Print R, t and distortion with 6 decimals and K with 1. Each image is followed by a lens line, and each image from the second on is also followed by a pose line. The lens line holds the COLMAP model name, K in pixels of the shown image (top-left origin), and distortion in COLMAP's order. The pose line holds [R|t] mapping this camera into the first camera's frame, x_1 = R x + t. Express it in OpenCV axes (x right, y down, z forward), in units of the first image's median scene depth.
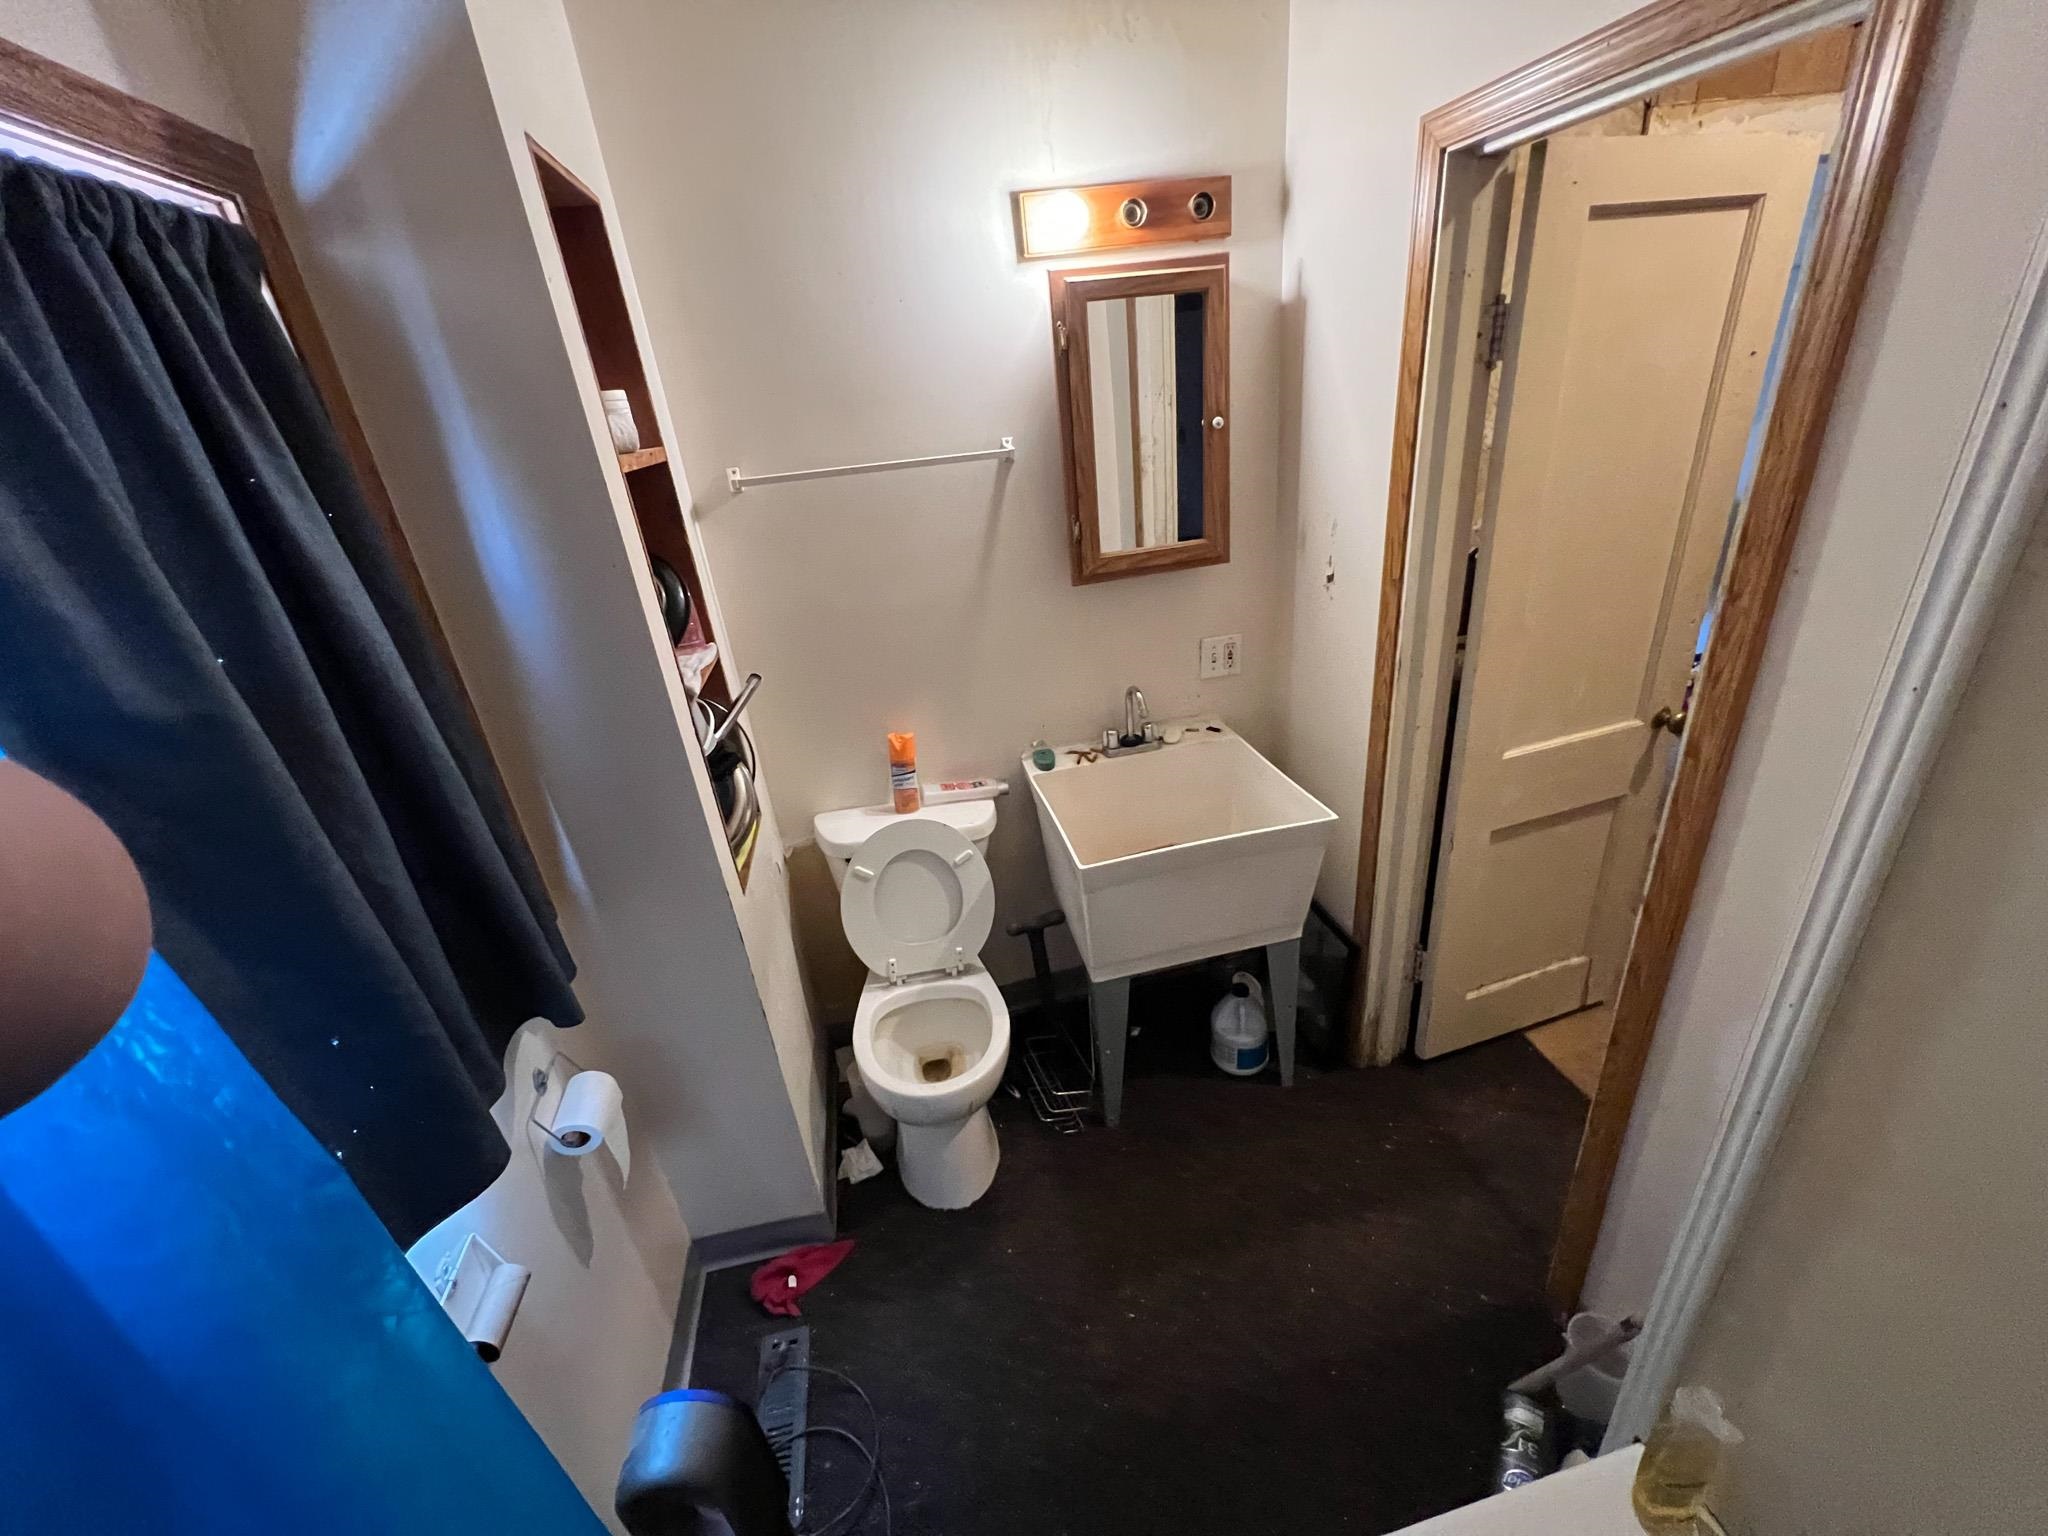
lens RADIAL K [[819.5, 0, 1021.6], [0, 819.5, 768.4], [0, 0, 1]] dist [-0.001617, 0.000491]
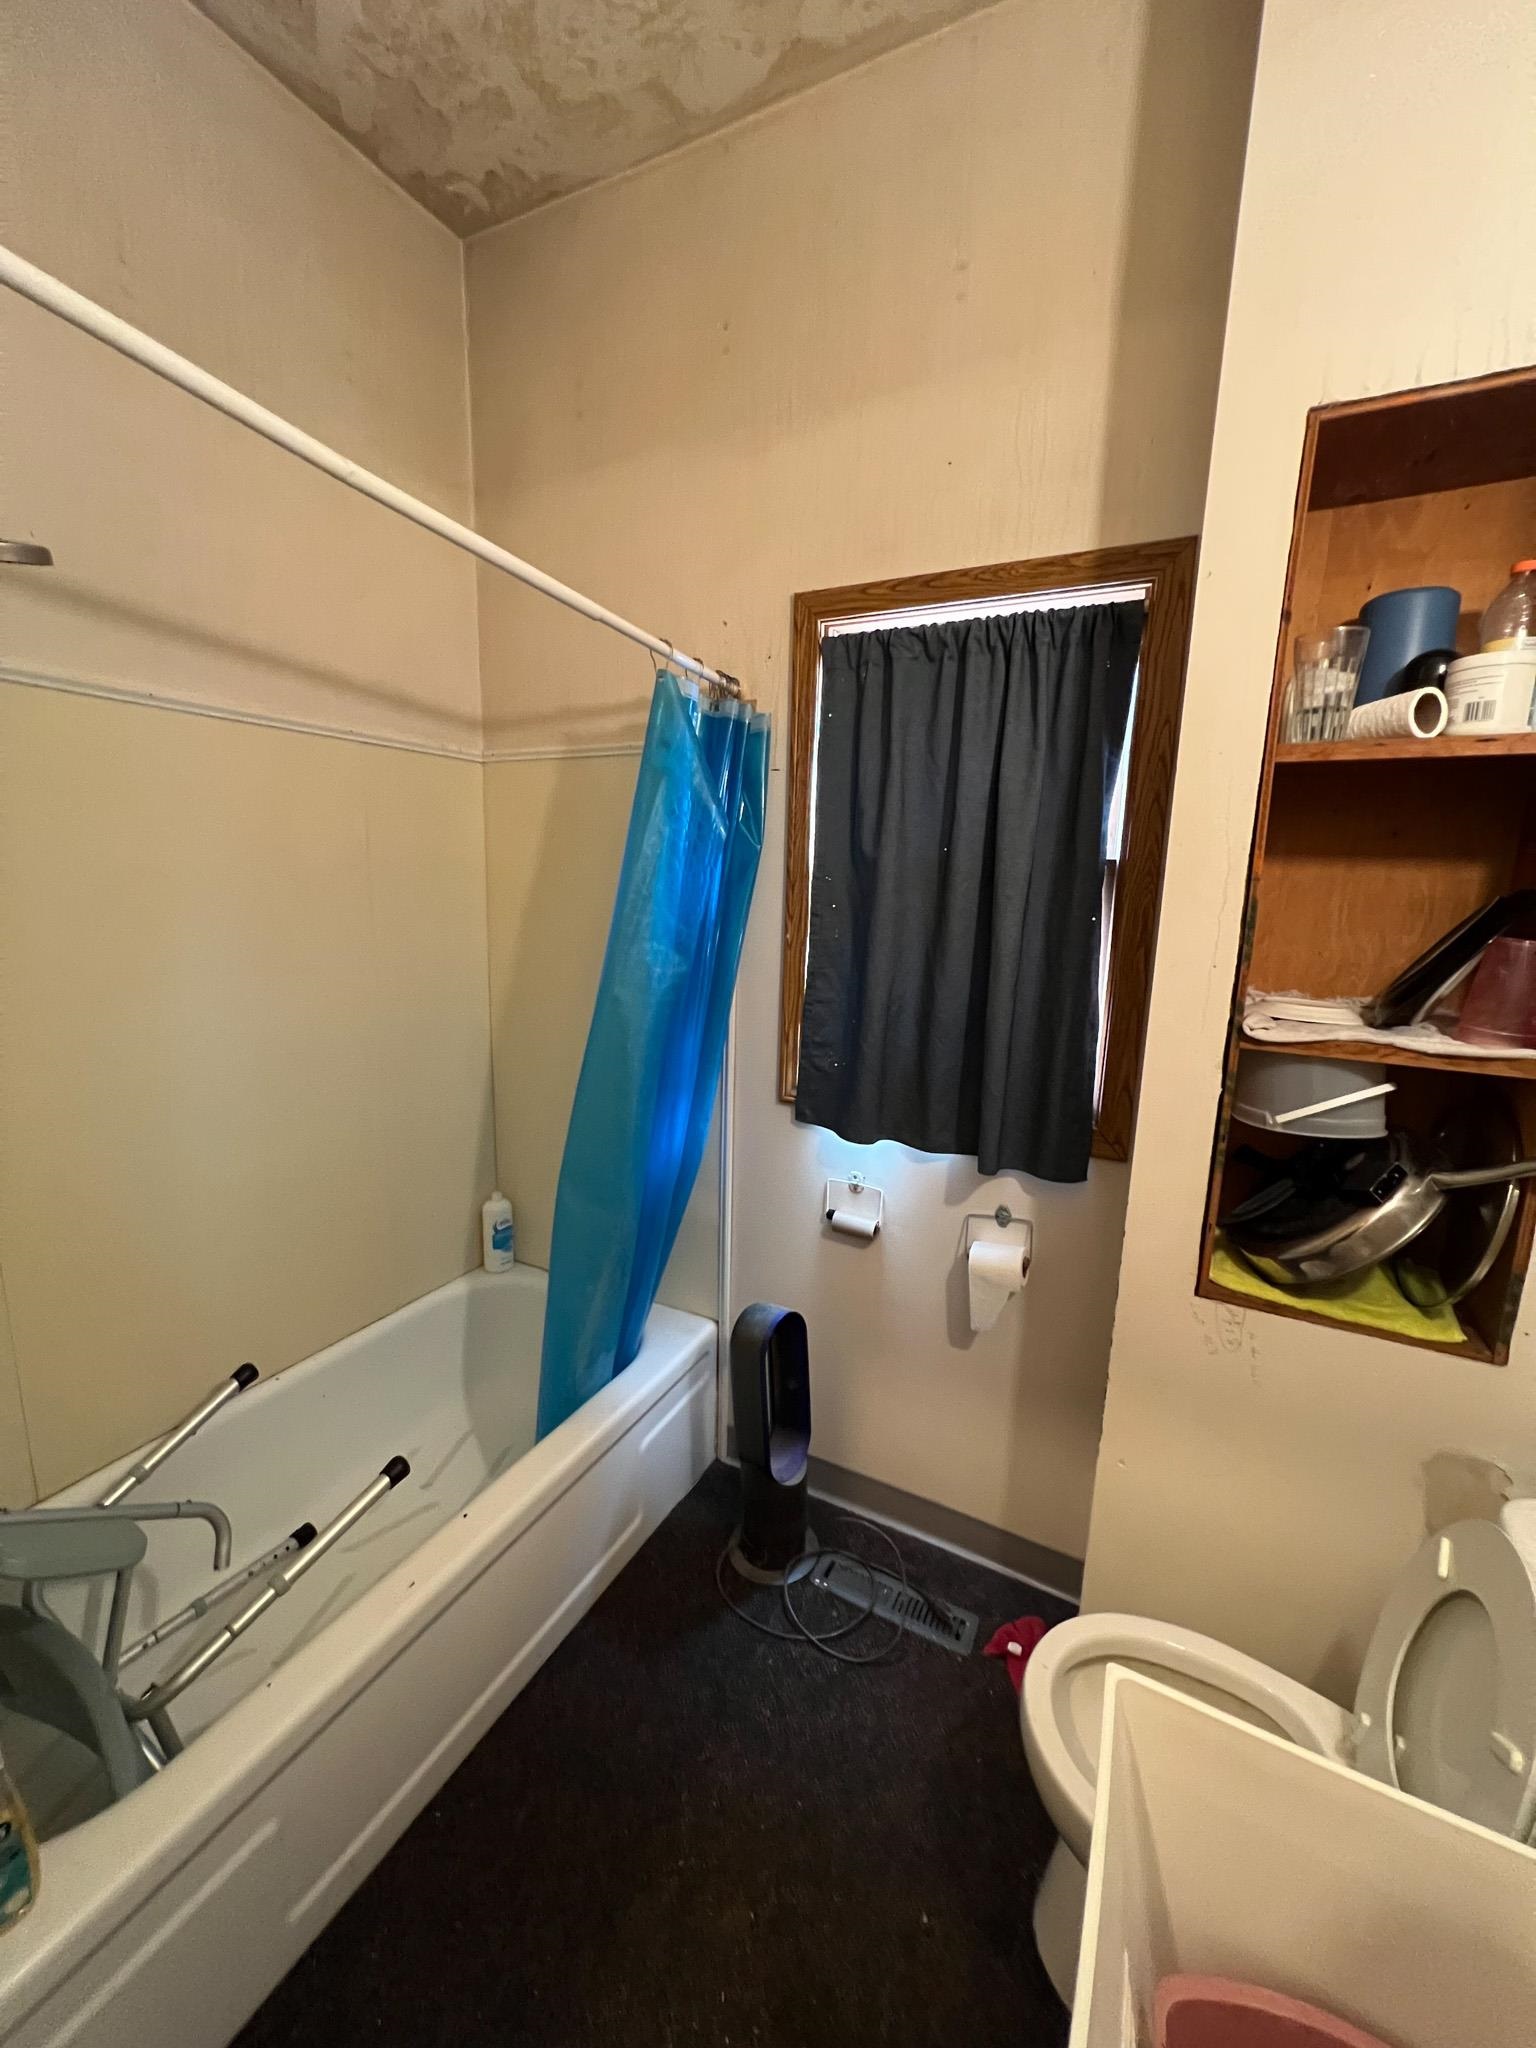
lens RADIAL K [[826.4, 0, 764.4], [0, 826.4, 1025.6], [0, 0, 1]] dist [0.000832, 0.000716]
pose [[-0.639375, 0.213191, -0.738749, 0.380192], [-0.290121, 0.822882, 0.488565, -0.270224], [0.712060, 0.526702, -0.464279, 0.785023]]
